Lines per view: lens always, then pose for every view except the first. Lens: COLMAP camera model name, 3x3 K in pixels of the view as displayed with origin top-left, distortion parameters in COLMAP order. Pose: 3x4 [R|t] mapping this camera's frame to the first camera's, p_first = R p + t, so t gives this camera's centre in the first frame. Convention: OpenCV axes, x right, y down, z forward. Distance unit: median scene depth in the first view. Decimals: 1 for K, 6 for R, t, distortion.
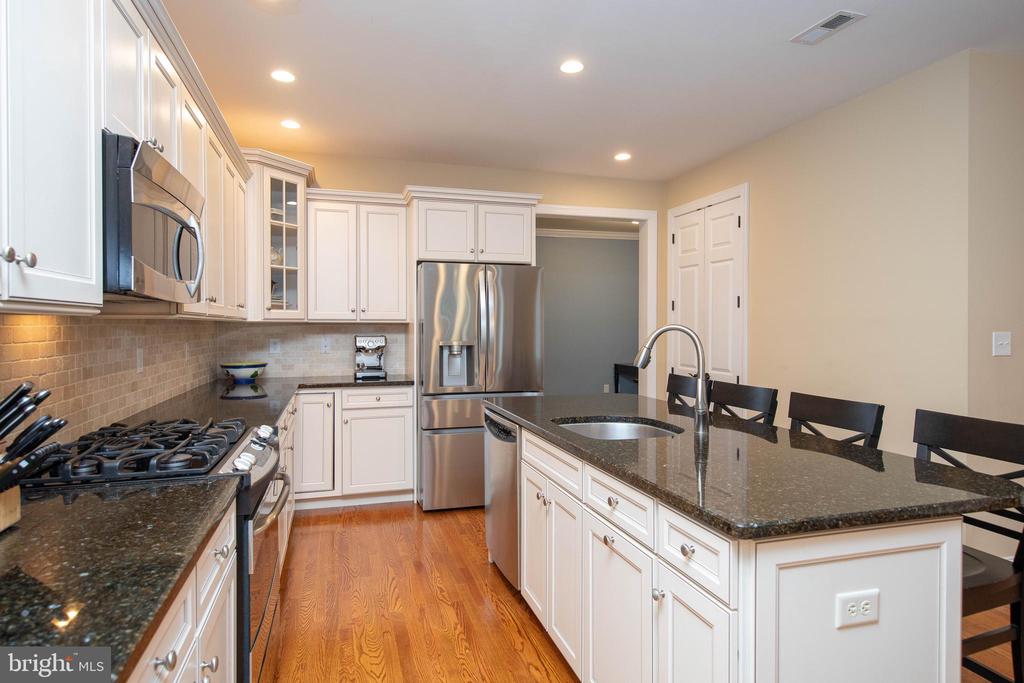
lens RADIAL K [[569.8, 0, 512.0], [0, 569.8, 341.5], [0, 0, 1]] dist [-0.001939, -0.000205]
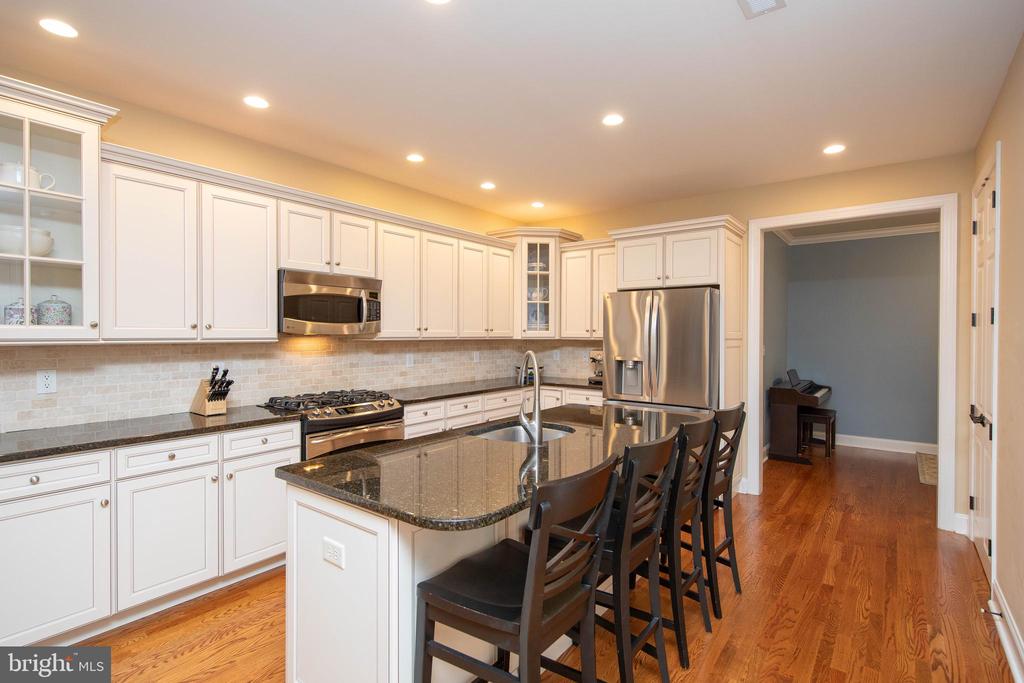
lens RADIAL K [[502.3, 0, 512.7], [0, 502.3, 334.9], [0, 0, 1]] dist [0.013081, 0.000317]
pose [[0.578024, 0.004127, -0.816009, 0.610846], [-0.025666, 0.999584, -0.013125, -0.026129], [0.815616, 0.028531, 0.577890, 0.198026]]
